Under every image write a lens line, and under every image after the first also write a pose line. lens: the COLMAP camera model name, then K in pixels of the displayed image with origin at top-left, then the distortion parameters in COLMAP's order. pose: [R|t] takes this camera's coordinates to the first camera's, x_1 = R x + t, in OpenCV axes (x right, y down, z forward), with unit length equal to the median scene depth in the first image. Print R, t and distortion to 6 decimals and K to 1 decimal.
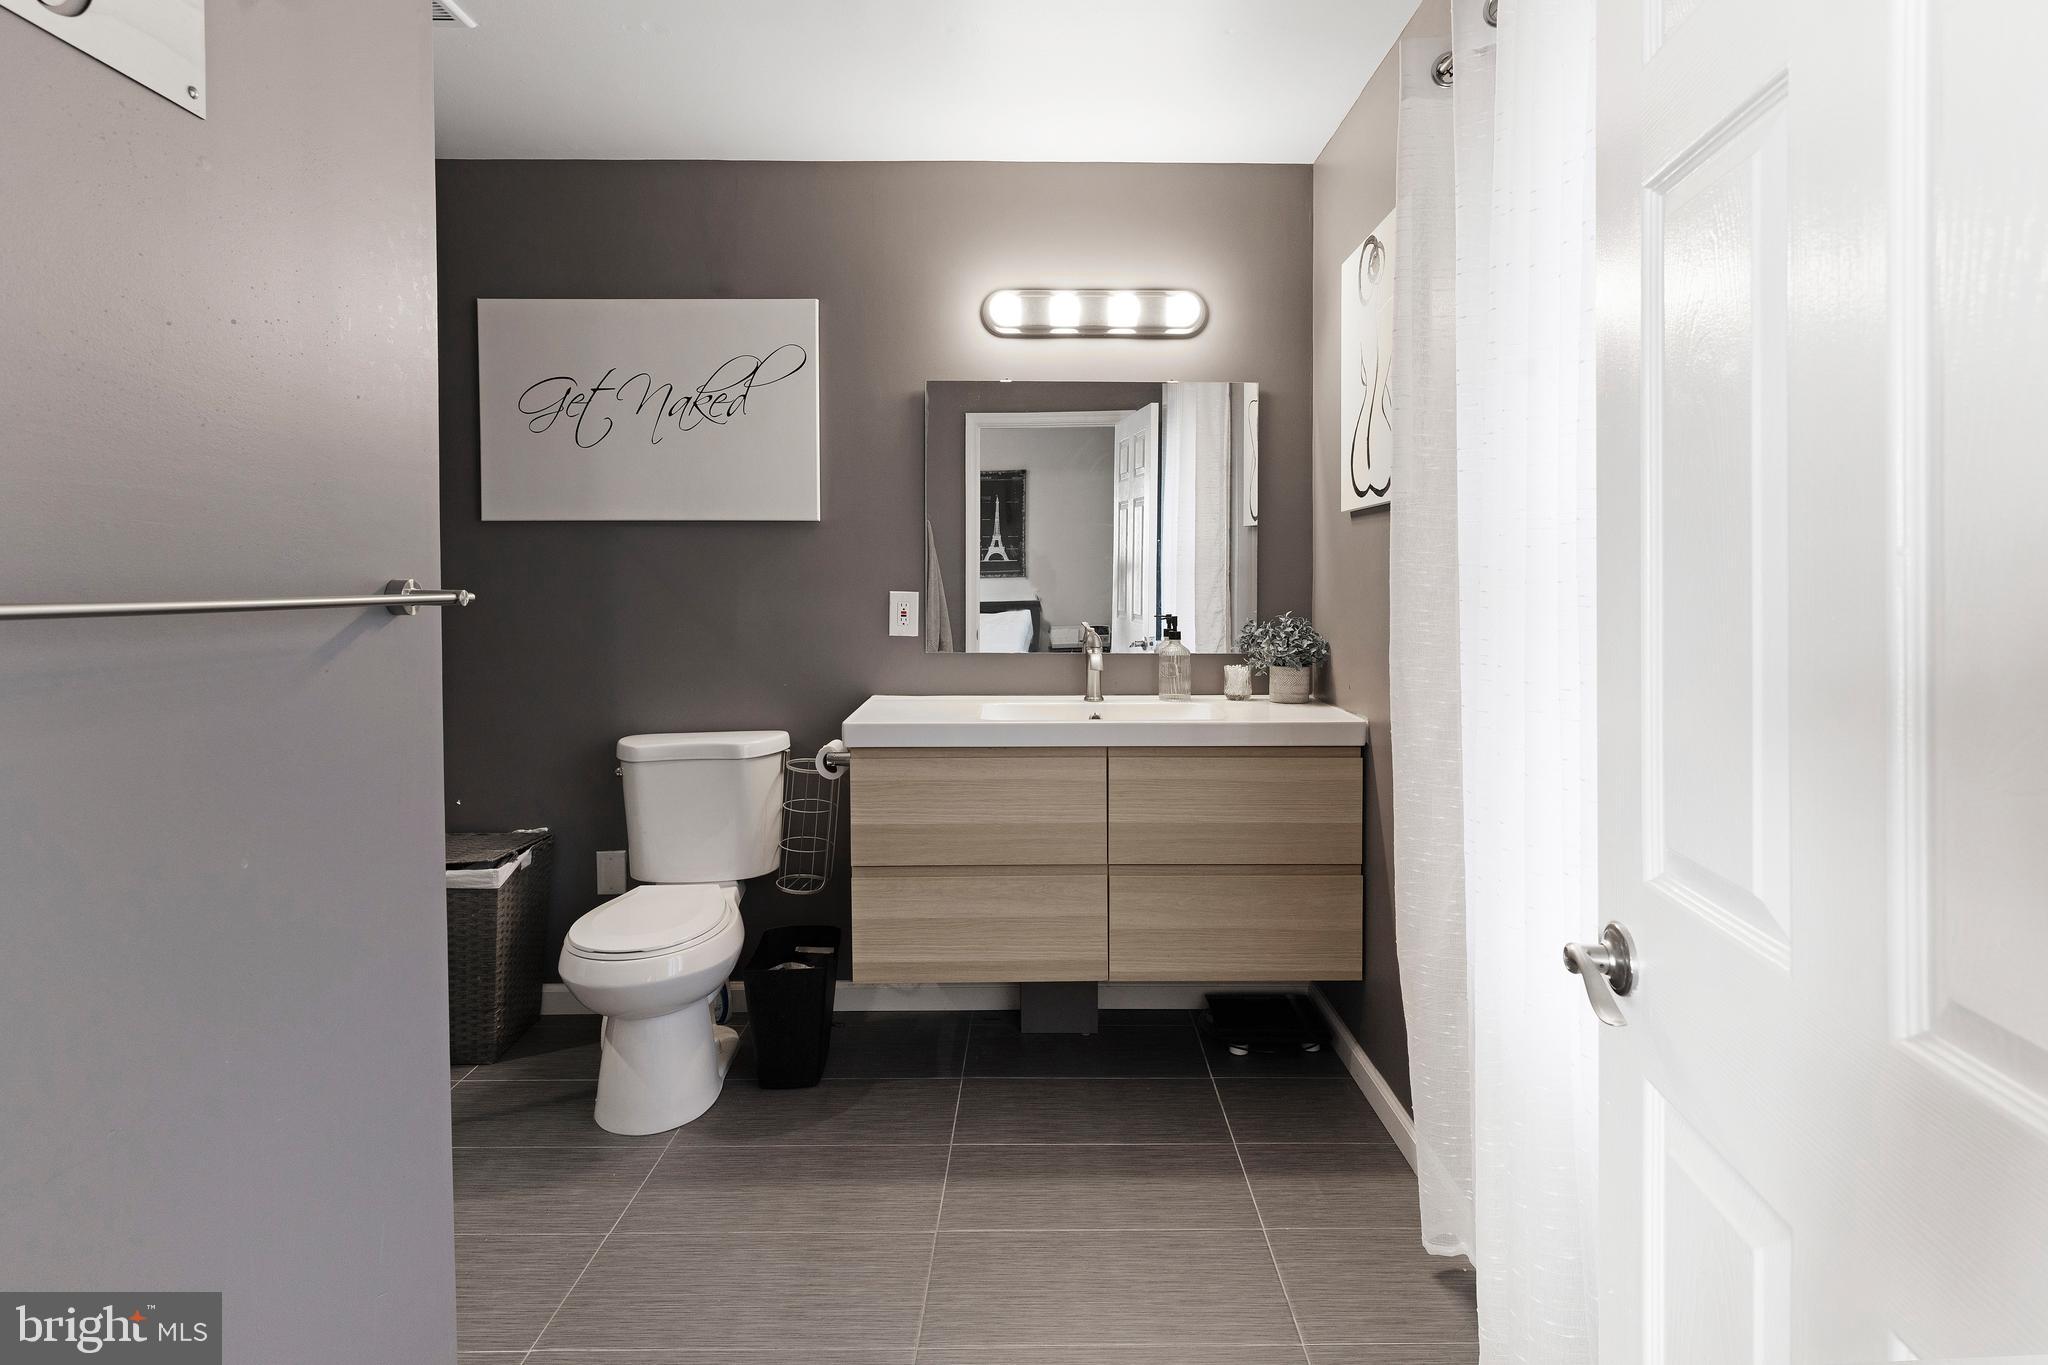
lens RADIAL K [[1038.9, 0, 1057.8], [0, 1038.9, 676.9], [0, 0, 1]] dist [-0.000733, -0.000040]
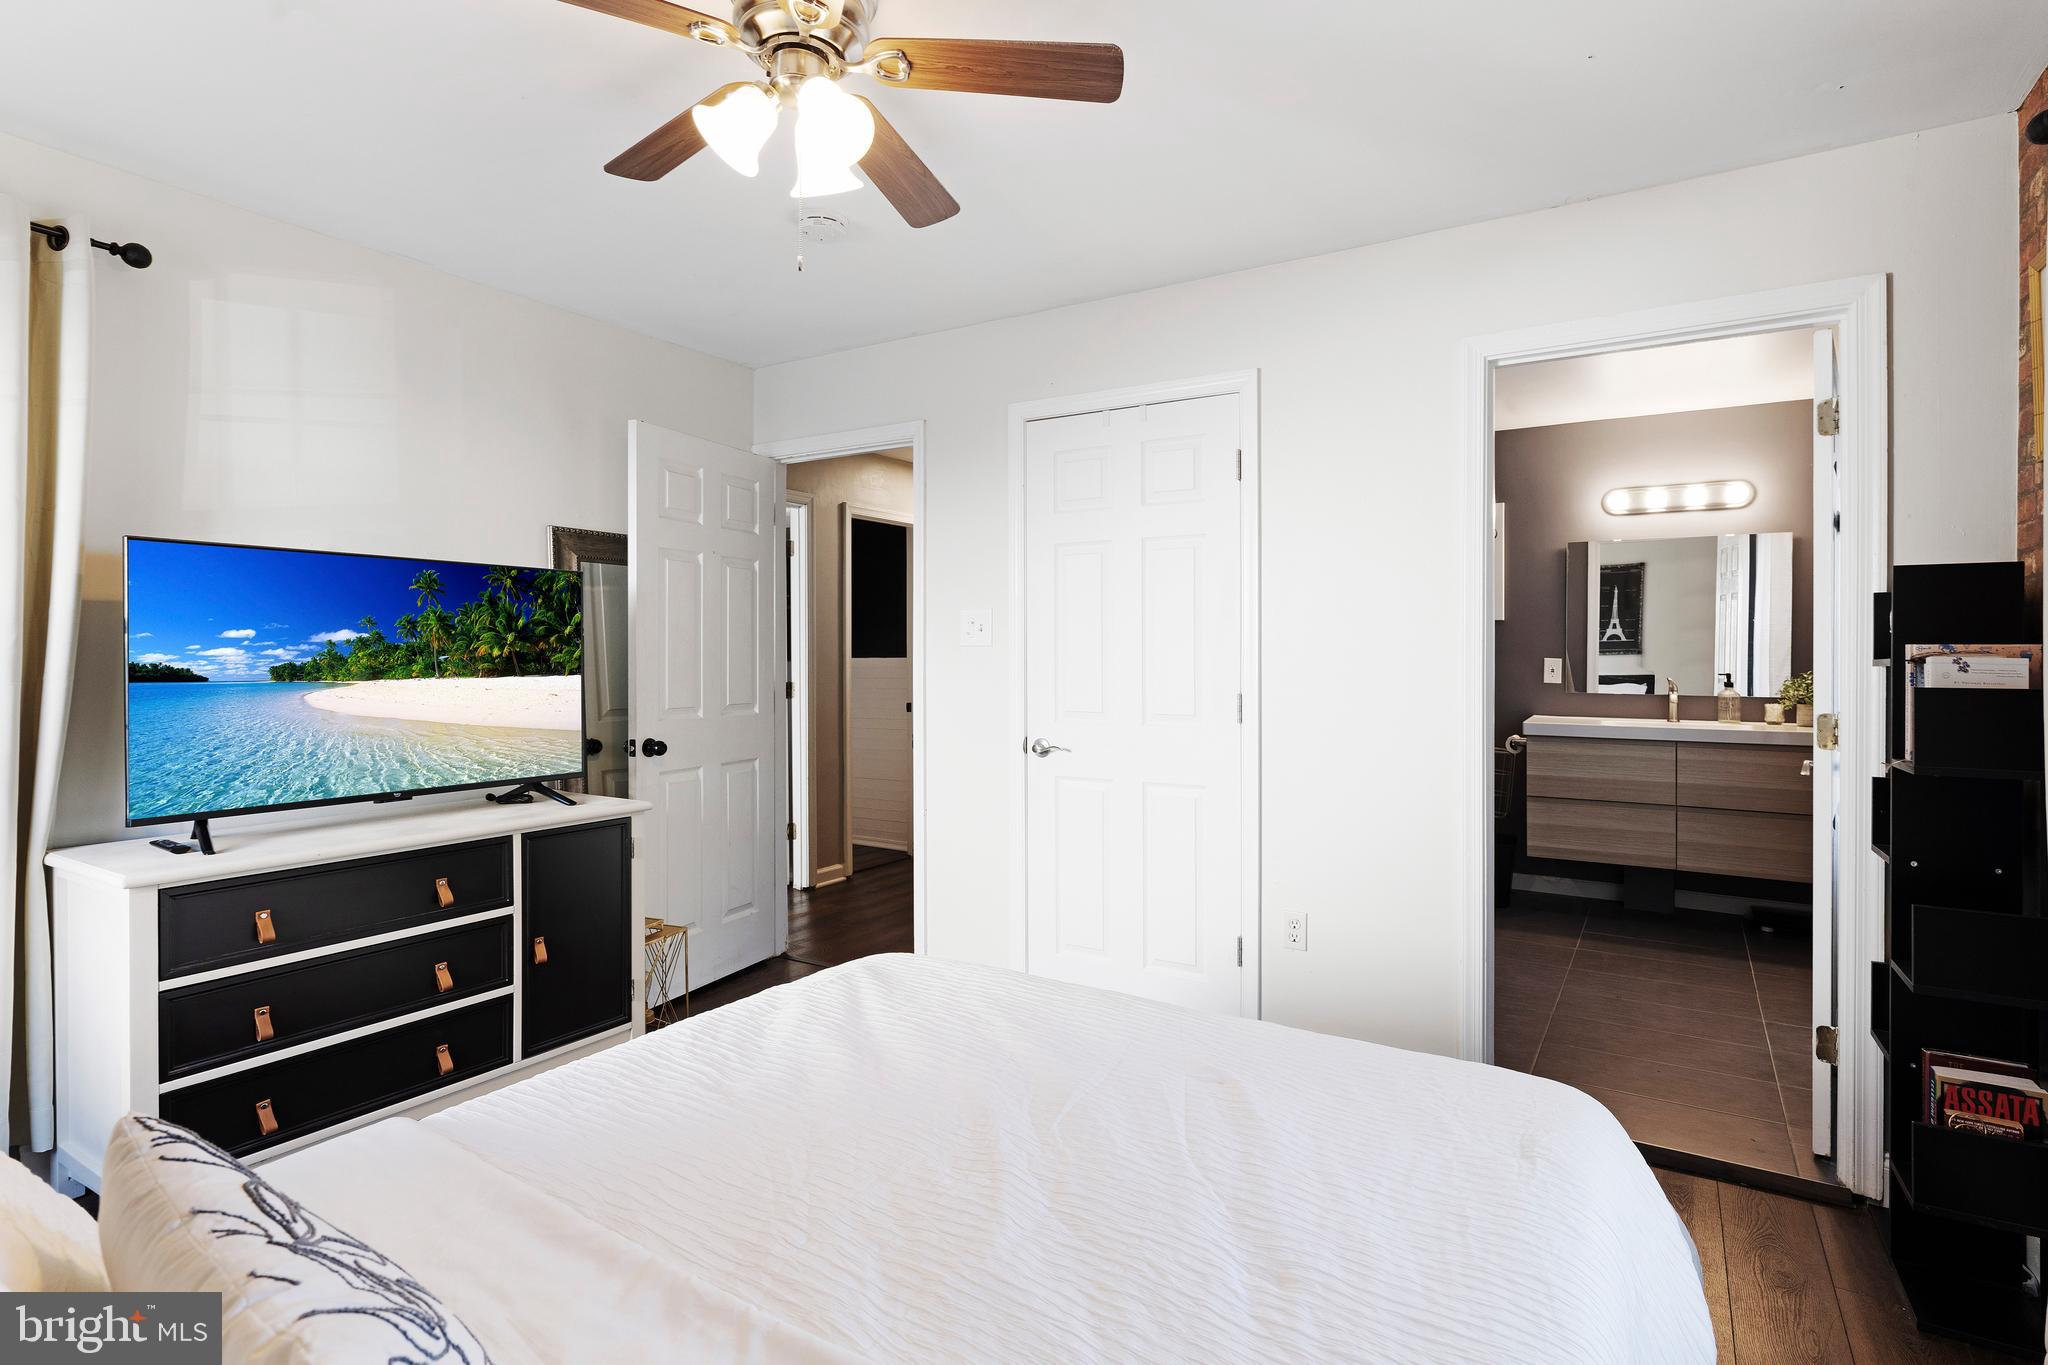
lens RADIAL K [[1038.9, 0, 1057.8], [0, 1038.9, 676.9], [0, 0, 1]] dist [-0.000733, -0.000040]
pose [[0.850634, 0.001947, -0.525754, 0.070425], [-0.042811, 0.996929, -0.065573, 0.101943], [0.524012, 0.078287, 0.848105, -0.988759]]
